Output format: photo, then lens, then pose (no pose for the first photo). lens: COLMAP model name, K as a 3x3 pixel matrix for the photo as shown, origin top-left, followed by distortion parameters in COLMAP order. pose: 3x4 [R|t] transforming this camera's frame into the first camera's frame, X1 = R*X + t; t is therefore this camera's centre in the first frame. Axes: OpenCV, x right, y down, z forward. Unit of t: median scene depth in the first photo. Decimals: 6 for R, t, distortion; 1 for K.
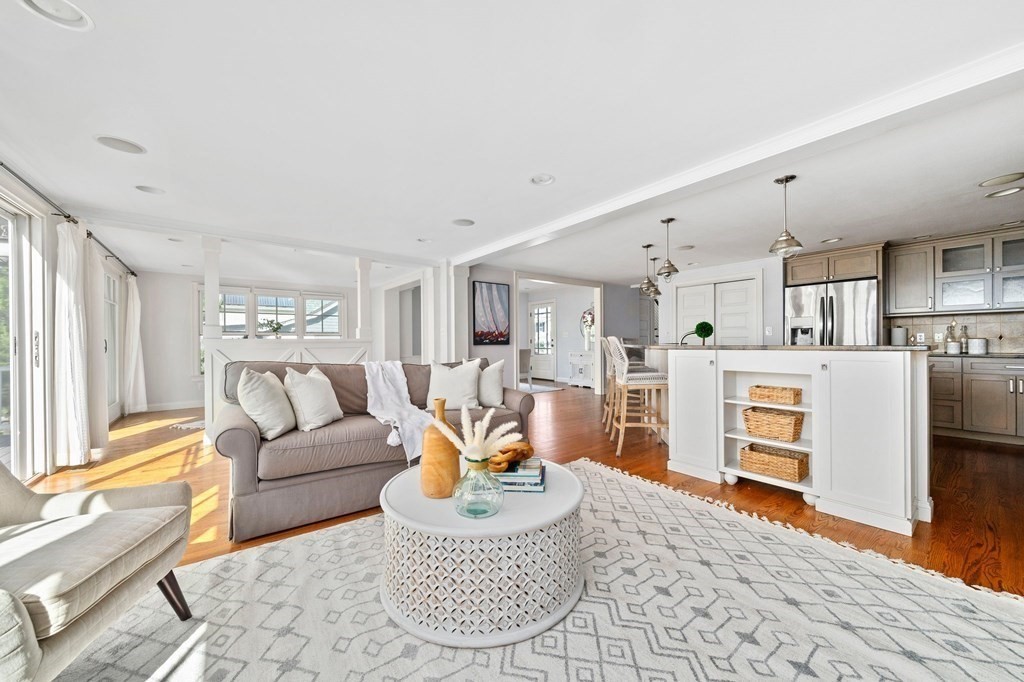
lens RADIAL K [[372.3, 0, 518.3], [0, 372.3, 341.4], [0, 0, 1]] dist [-0.003953, 0.000012]
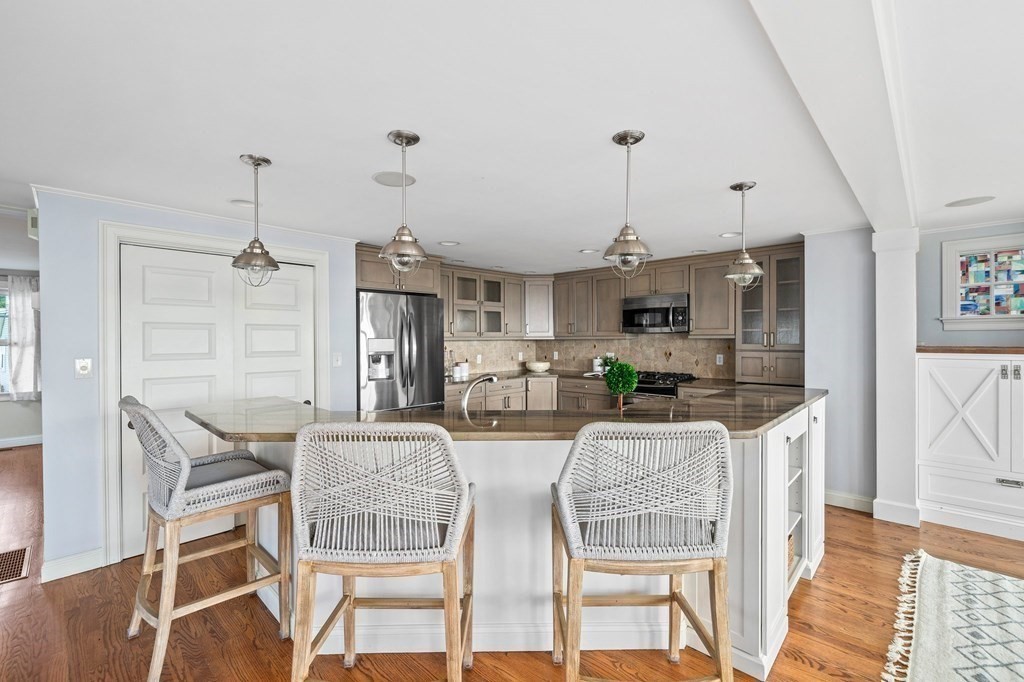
lens RADIAL K [[440.2, 0, 513.0], [0, 440.2, 337.9], [0, 0, 1]] dist [-0.001438, 0.000083]
pose [[-0.157366, 0.005918, 0.987523, -0.077034], [0.006565, 0.999966, -0.004946, -0.069301], [-0.987519, 0.005704, -0.157399, 1.000827]]
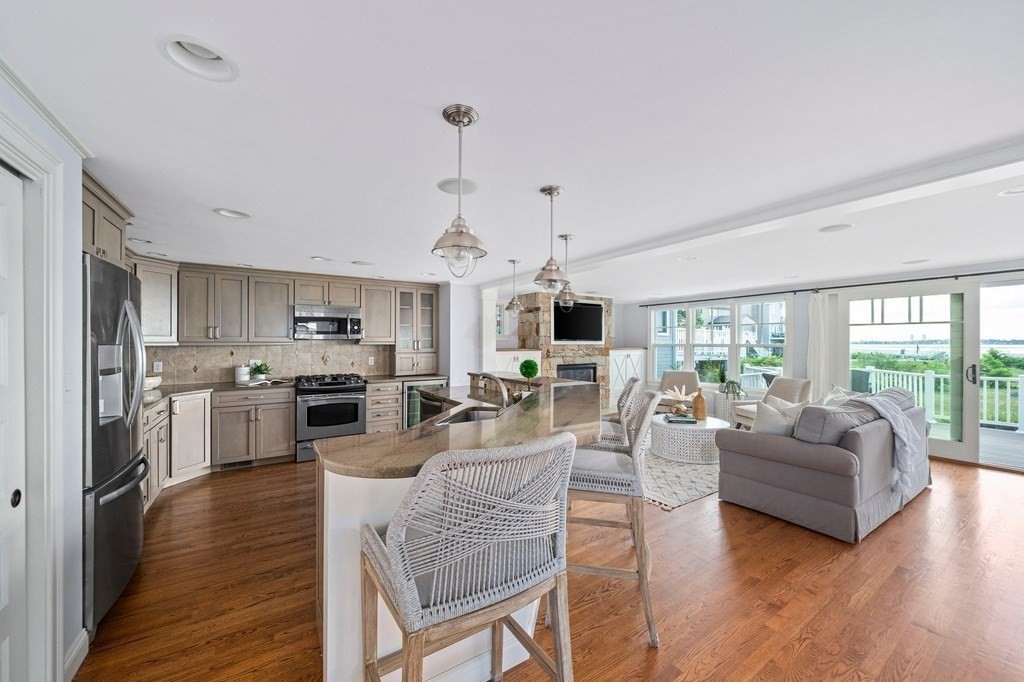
lens RADIAL K [[393.5, 0, 515.0], [0, 393.5, 339.0], [0, 0, 1]] dist [0.000792, -0.001711]
pose [[-0.997536, 0.005773, 0.069917, 0.371272], [0.005189, 0.999950, -0.008531, -0.074595], [-0.069962, -0.008147, -0.997516, 1.554230]]
